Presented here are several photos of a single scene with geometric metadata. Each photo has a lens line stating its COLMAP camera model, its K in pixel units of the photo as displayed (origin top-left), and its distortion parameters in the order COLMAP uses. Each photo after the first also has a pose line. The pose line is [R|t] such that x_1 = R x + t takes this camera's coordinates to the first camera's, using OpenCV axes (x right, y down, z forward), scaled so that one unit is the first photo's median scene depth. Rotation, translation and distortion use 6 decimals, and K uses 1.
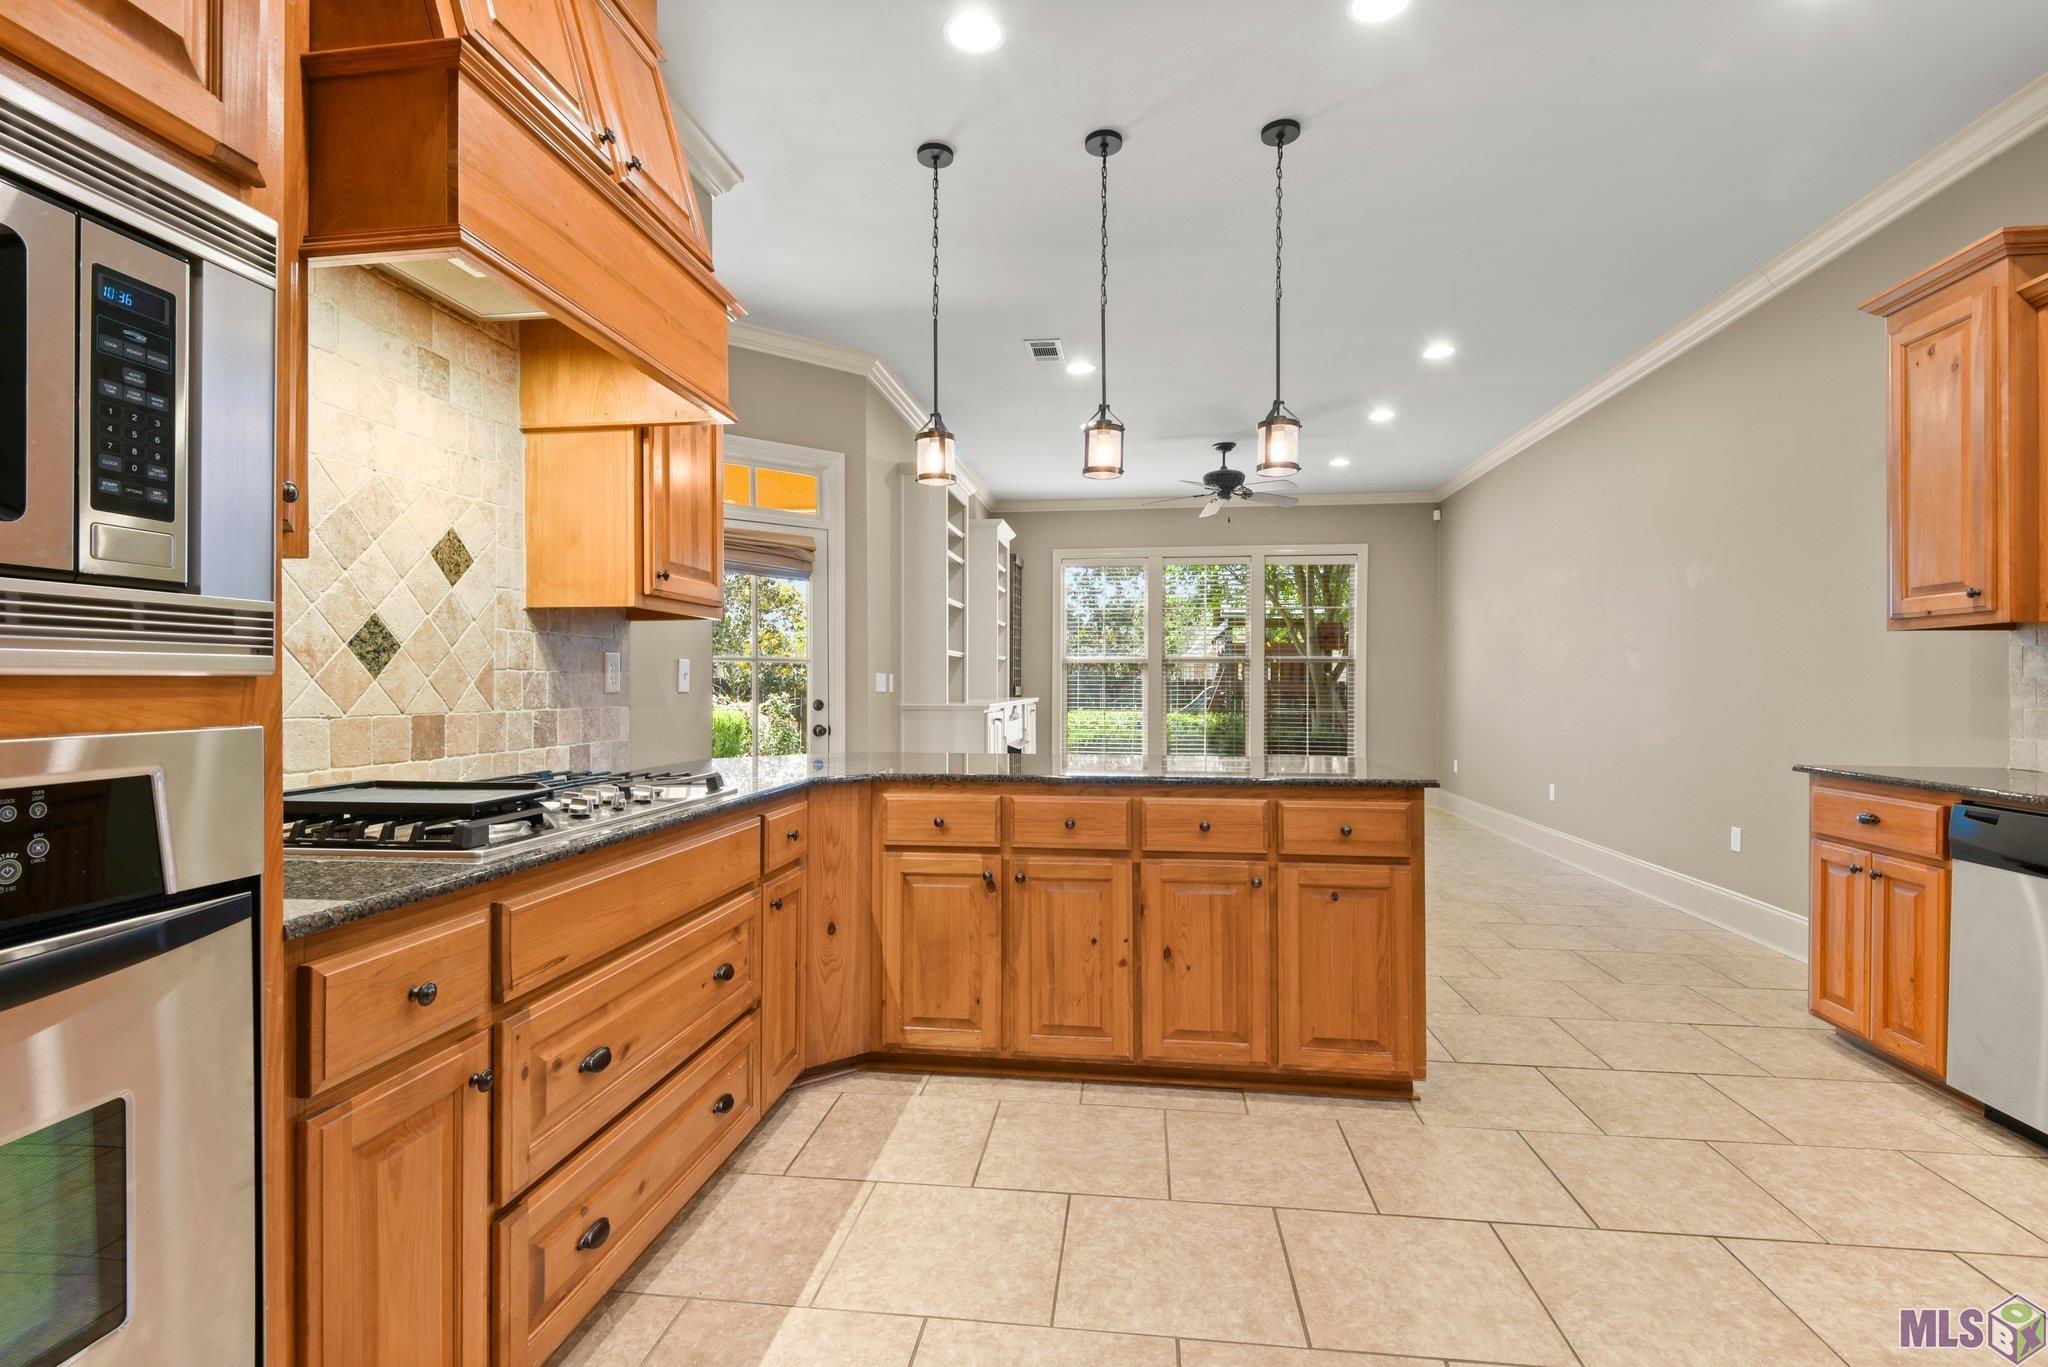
lens RADIAL K [[936.1, 0, 1043.7], [0, 936.1, 681.8], [0, 0, 1]] dist [0.015102, -0.012443]
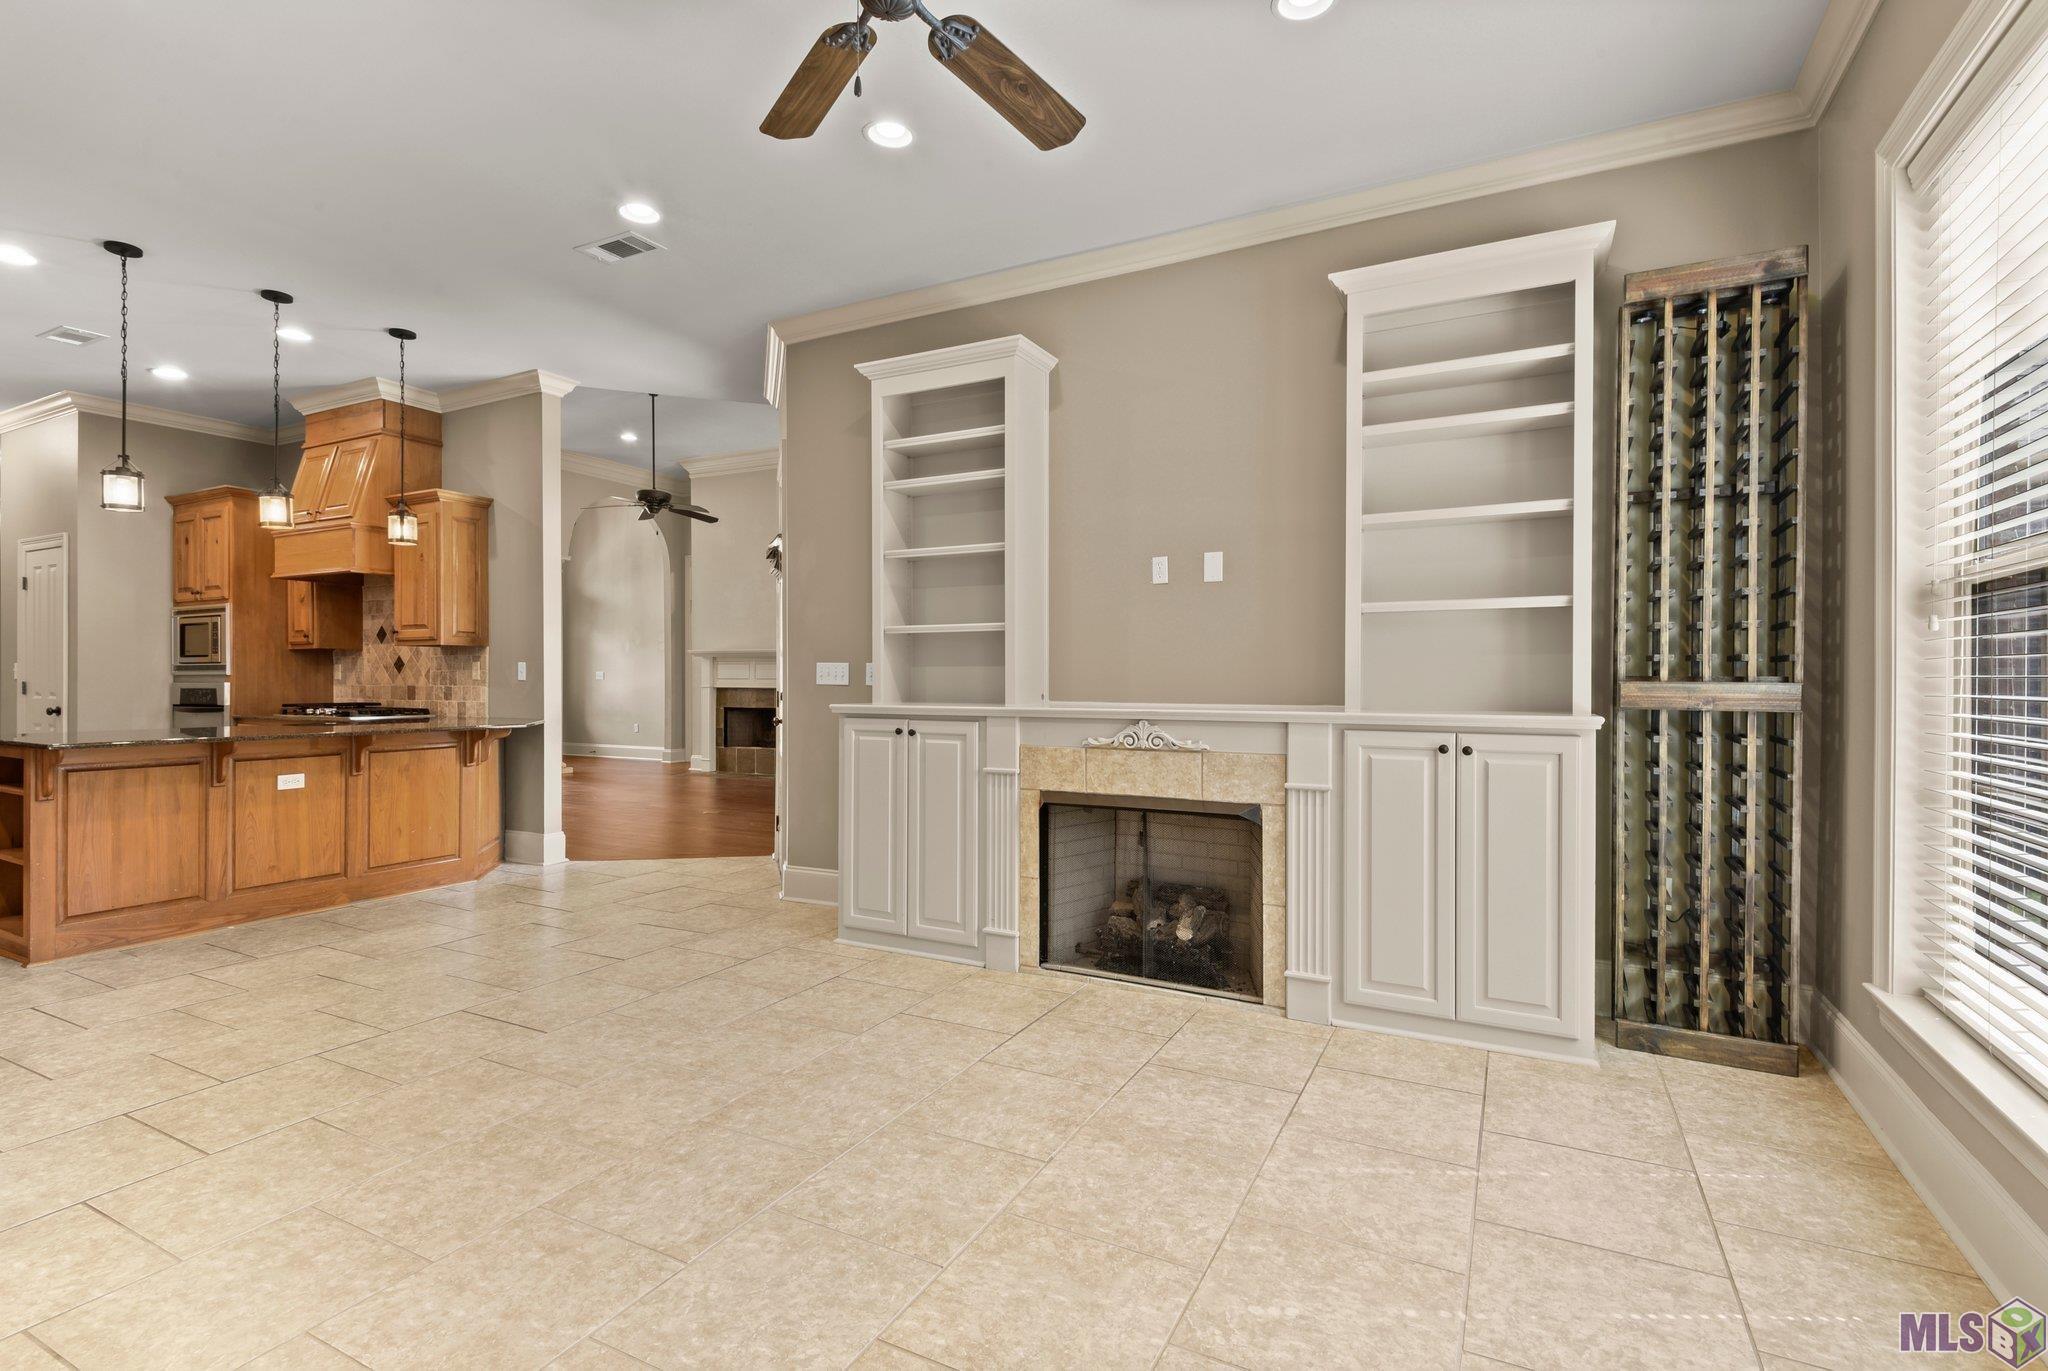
lens RADIAL K [[936.1, 0, 1009.8], [0, 936.1, 681.6], [0, 0, 1]] dist [0.015102, -0.012443]
pose [[-0.356566, 0.002993, -0.934265, 1.488982], [0.003114, 0.999993, 0.002015, 0.019306], [0.934265, -0.002191, -0.356573, 3.780839]]
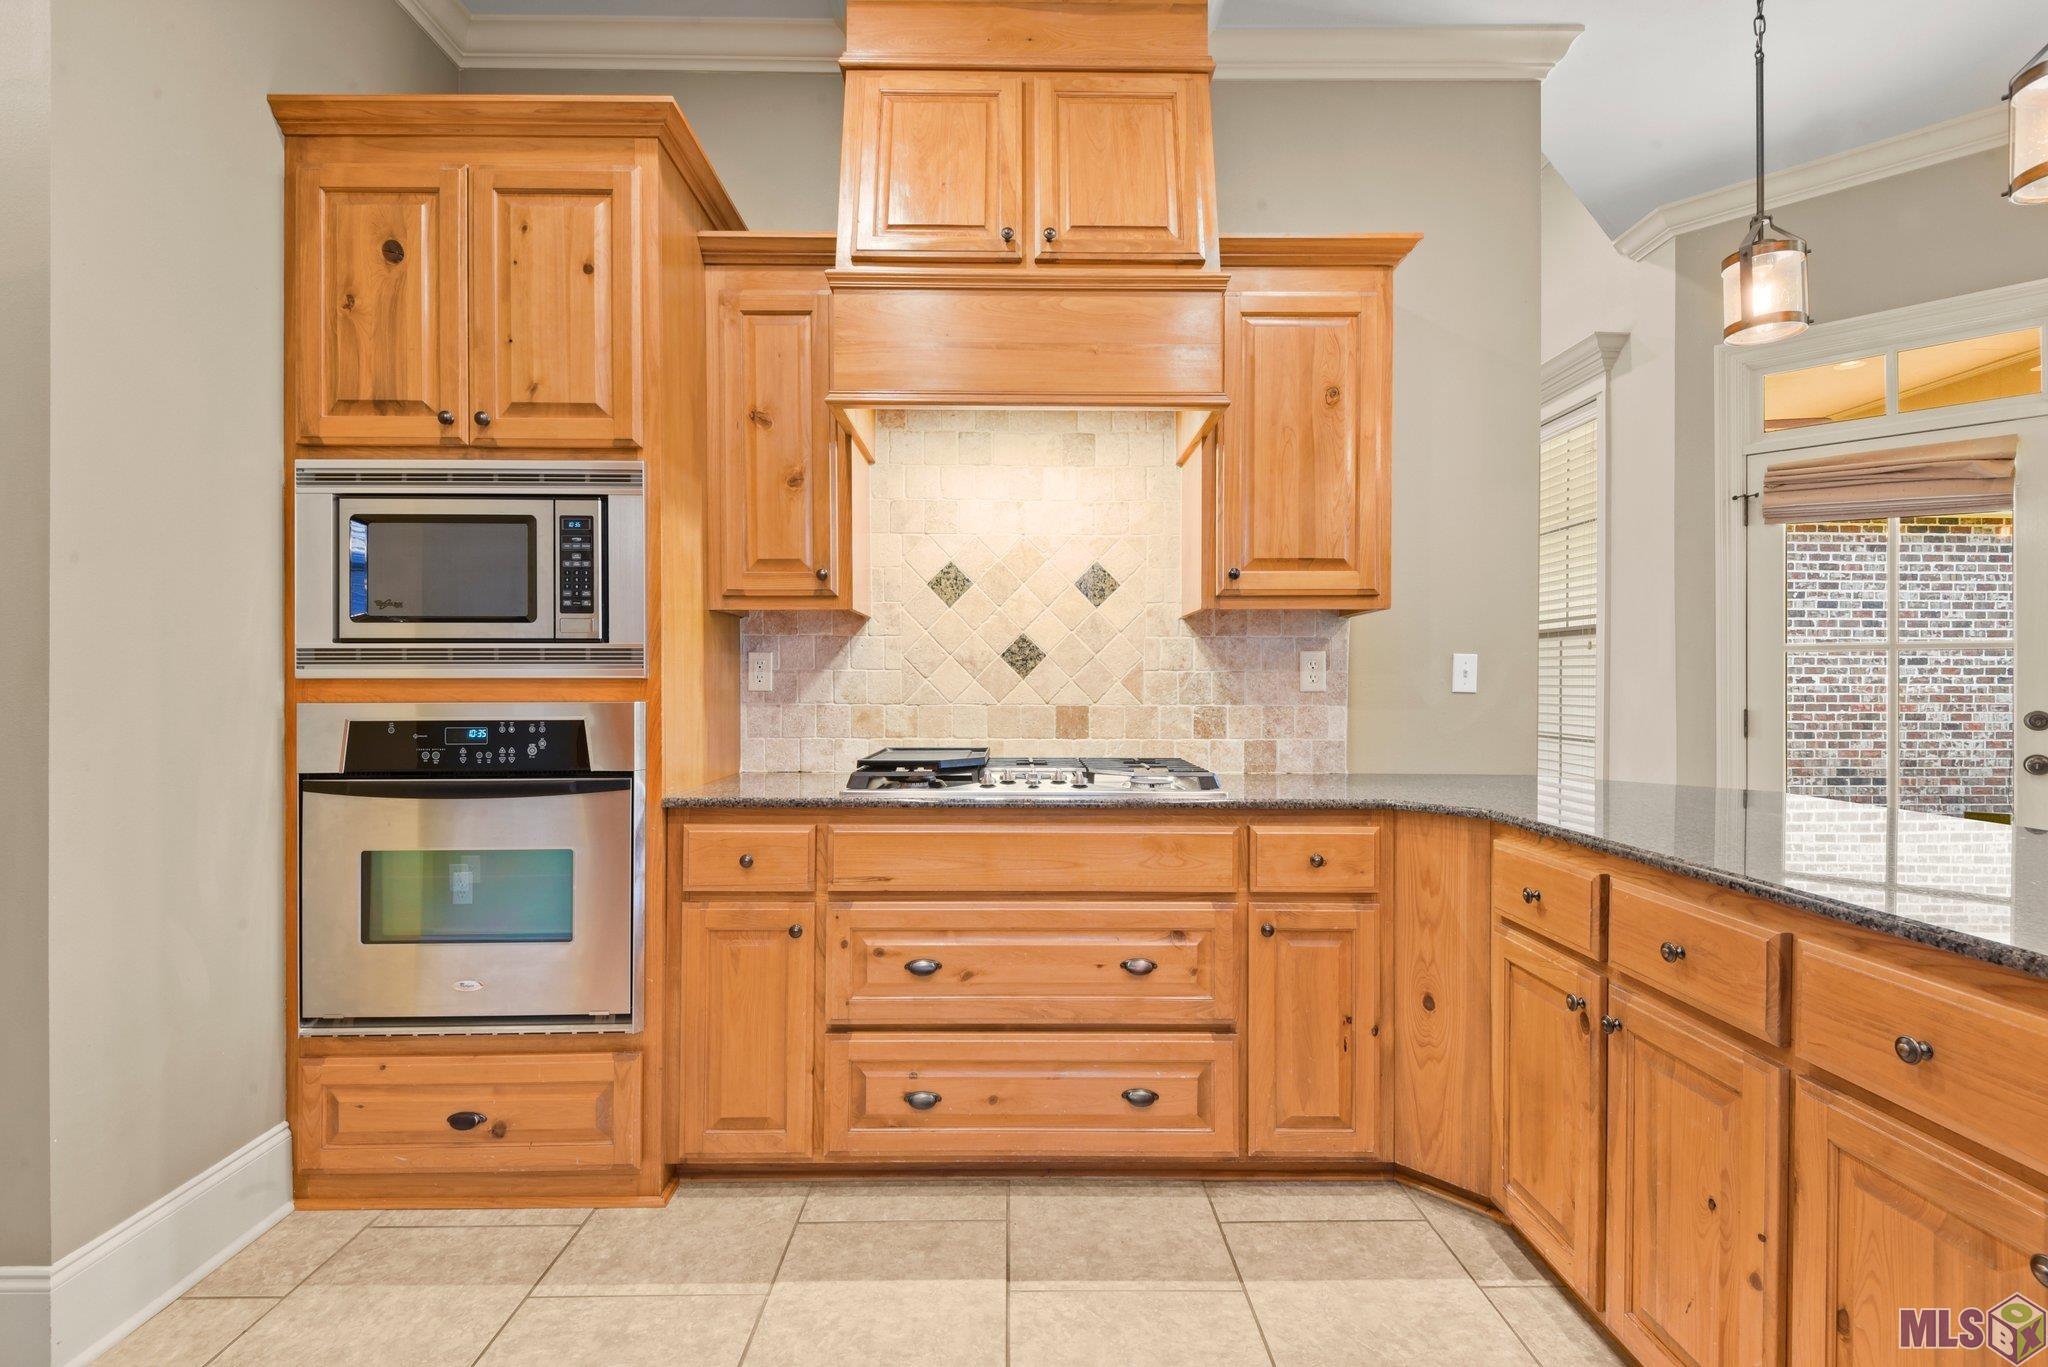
lens RADIAL K [[936.1, 0, 1022.6], [0, 936.1, 683.4], [0, 0, 1]] dist [0.015102, -0.012443]
pose [[0.119839, -0.000334, -0.992793, 0.625707], [0.001512, 0.999999, -0.000154, 0.003338], [0.992792, -0.001483, 0.119840, 0.727796]]
